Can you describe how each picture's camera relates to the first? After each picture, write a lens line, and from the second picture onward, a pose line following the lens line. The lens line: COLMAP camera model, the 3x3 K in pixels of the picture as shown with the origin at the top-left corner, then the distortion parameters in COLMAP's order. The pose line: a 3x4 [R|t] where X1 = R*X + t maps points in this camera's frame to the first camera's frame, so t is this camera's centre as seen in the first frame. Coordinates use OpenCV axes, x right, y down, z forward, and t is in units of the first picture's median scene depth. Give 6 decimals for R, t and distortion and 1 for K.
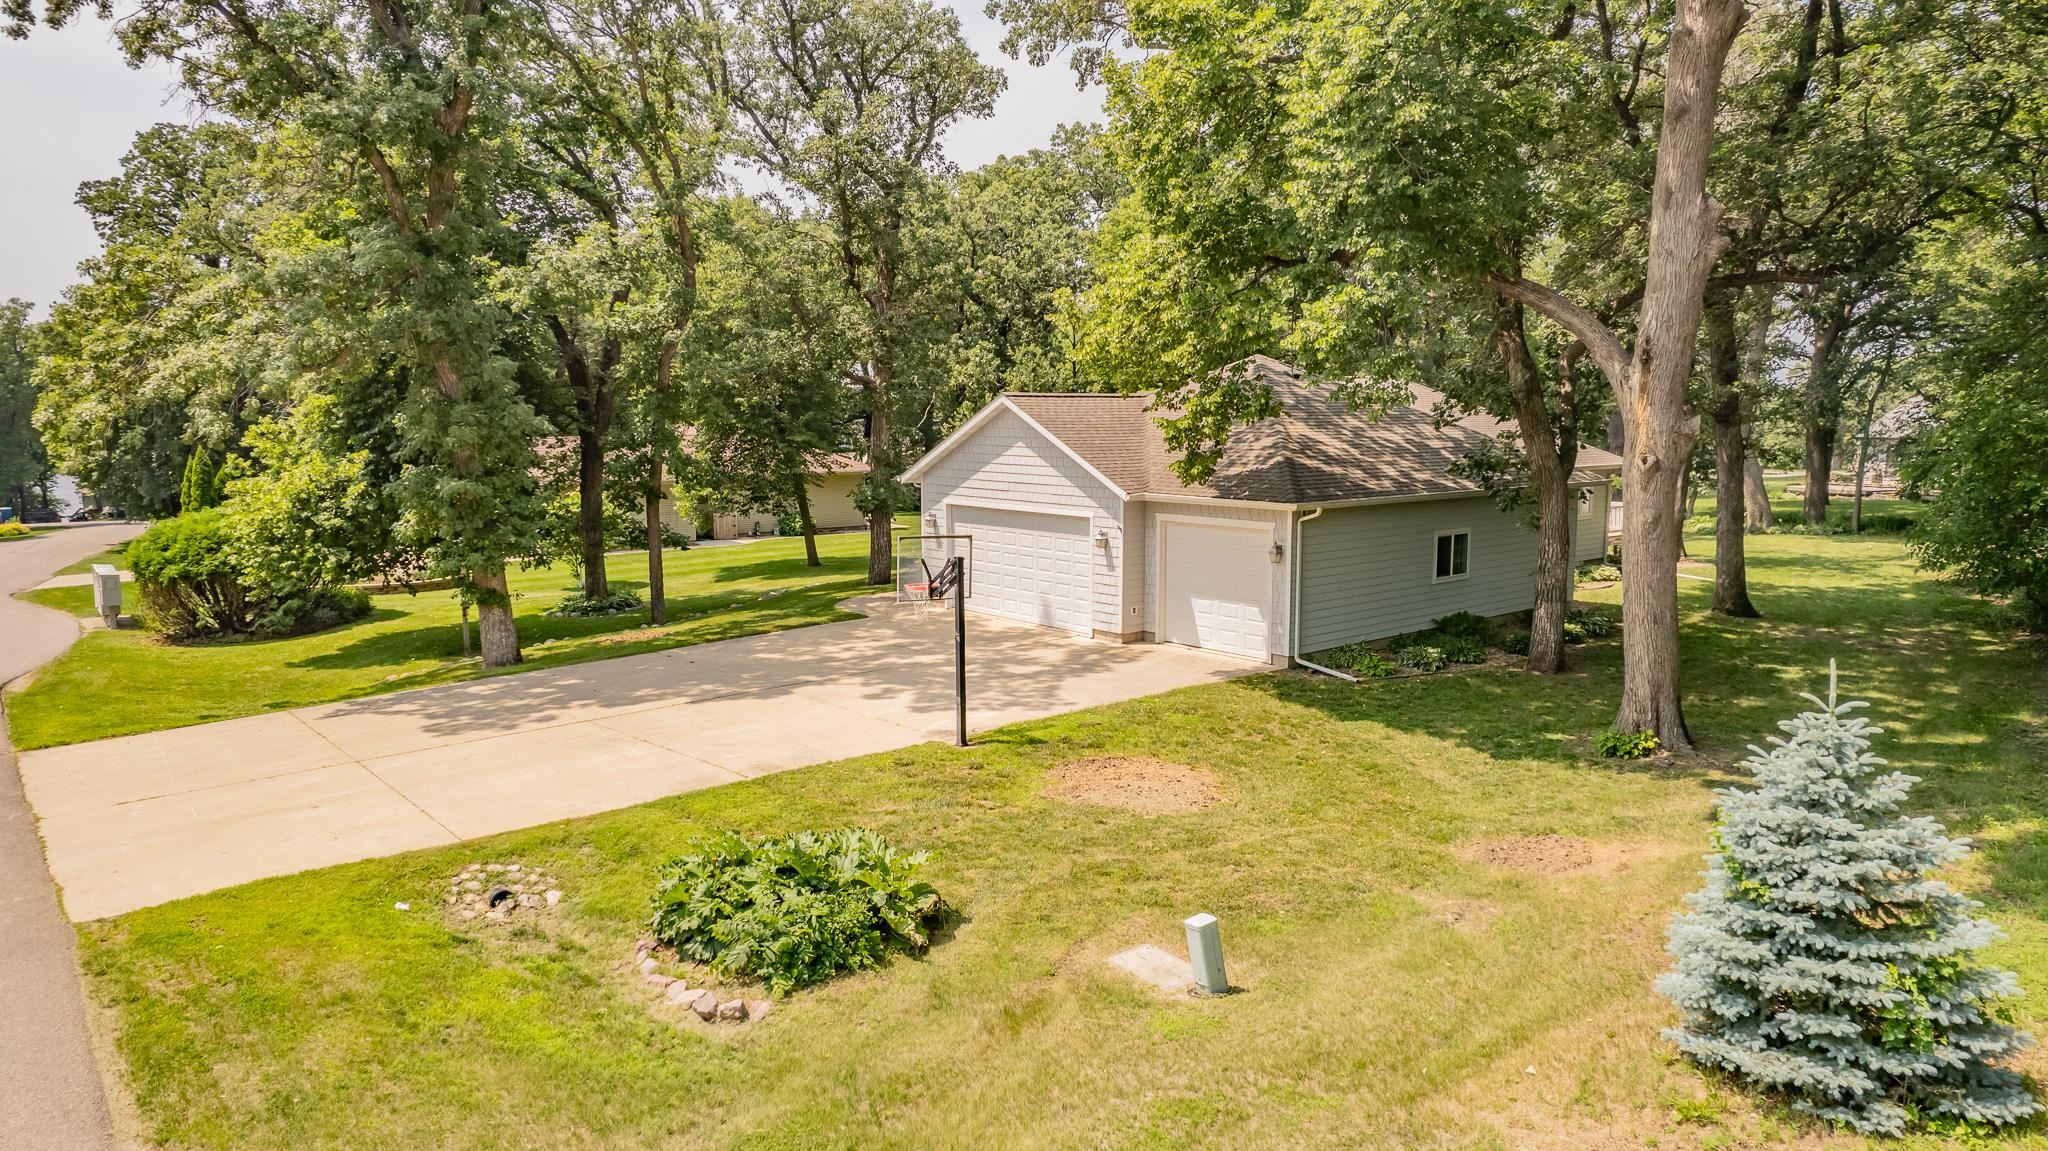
lens RADIAL K [[1293.9, 0, 1032.4], [0, 1293.9, 573.5], [0, 0, 1]] dist [-0.053749, 0.037086]
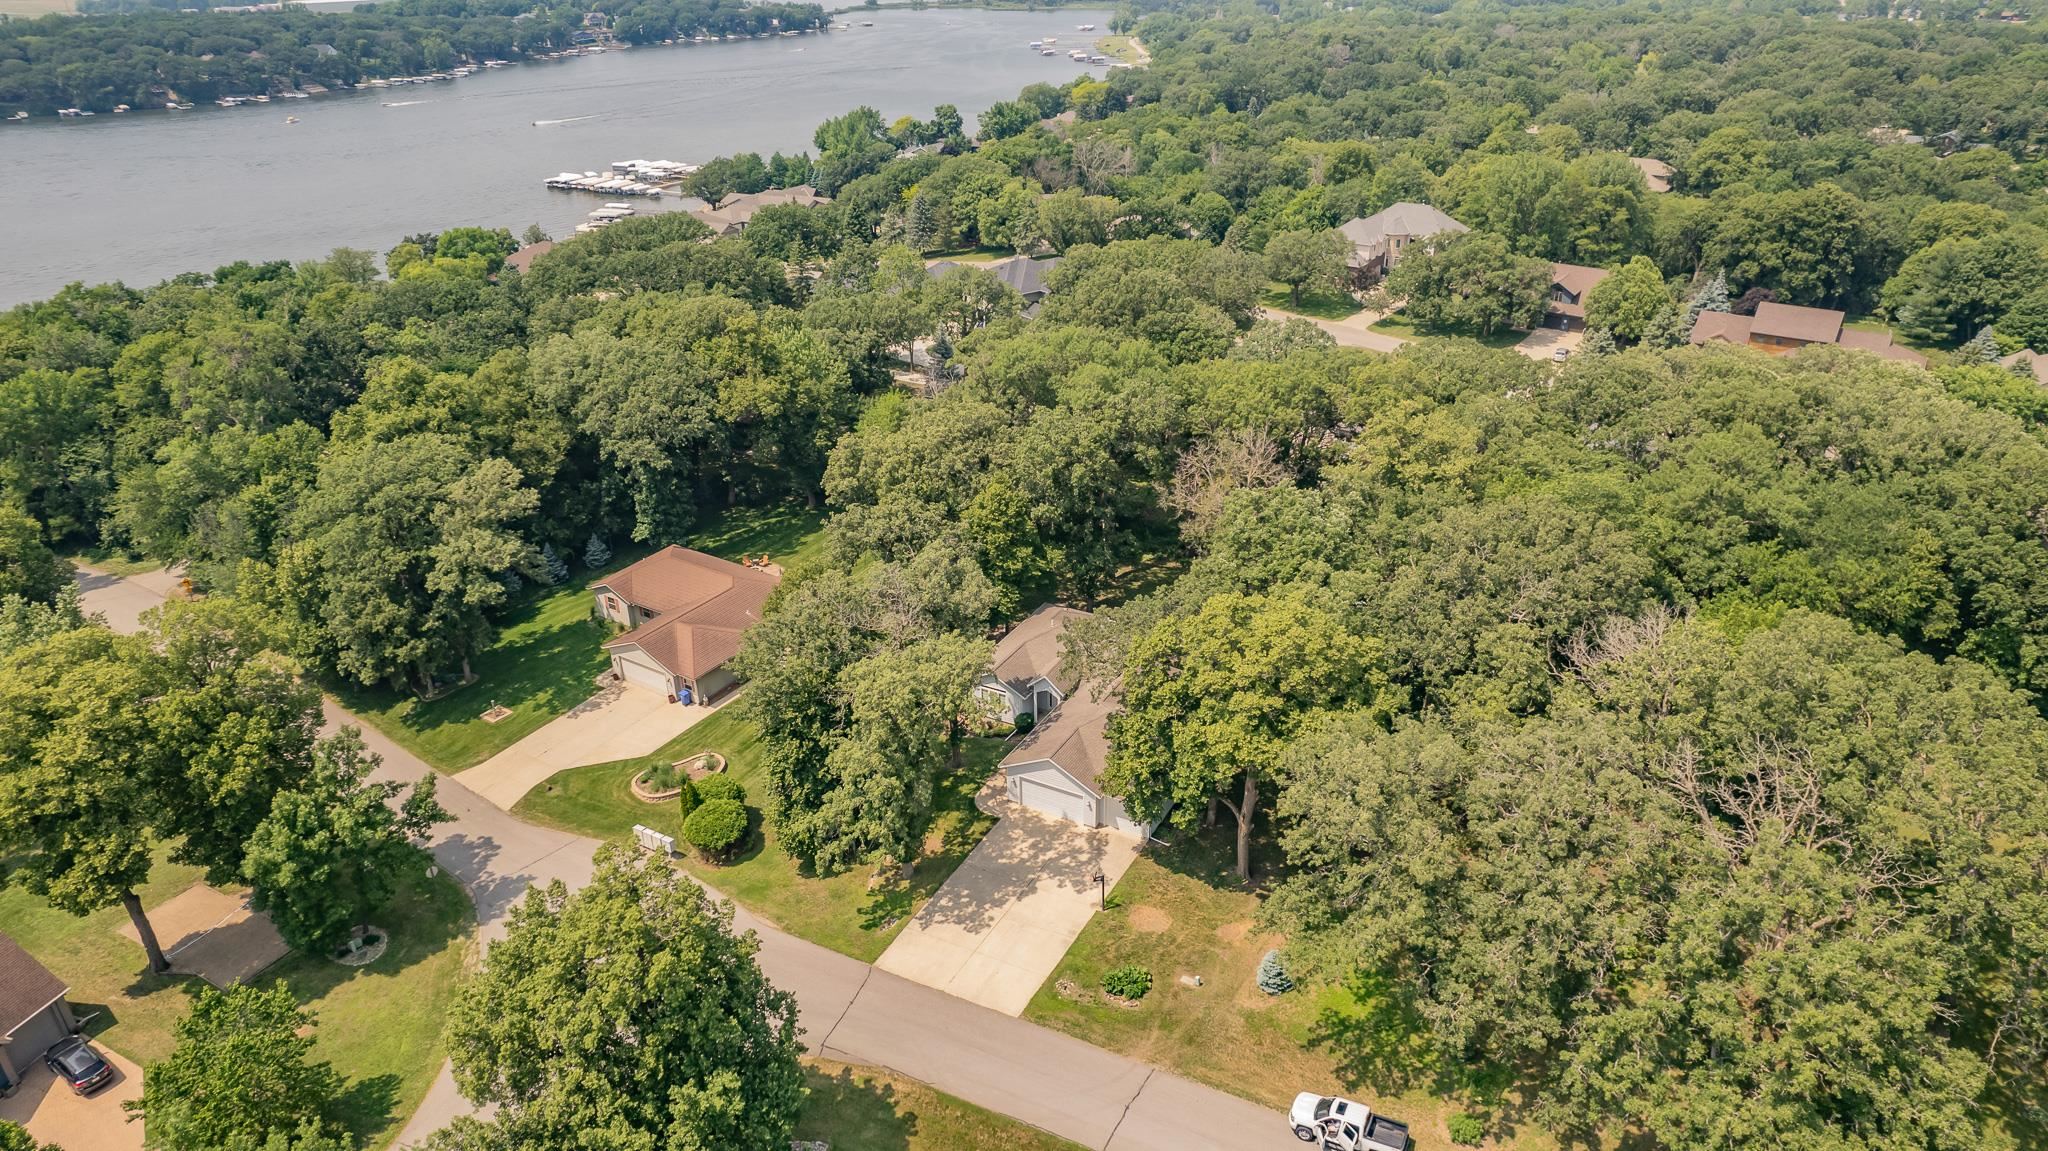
lens RADIAL K [[1293.9, 0, 1042.3], [0, 1293.9, 574.3], [0, 0, 1]] dist [-0.053749, 0.037086]
pose [[0.931454, -0.158591, 0.327478, -1.329683], [0.043253, 0.941894, 0.333115, -2.144440], [-0.361278, -0.296117, 0.884191, -2.183445]]
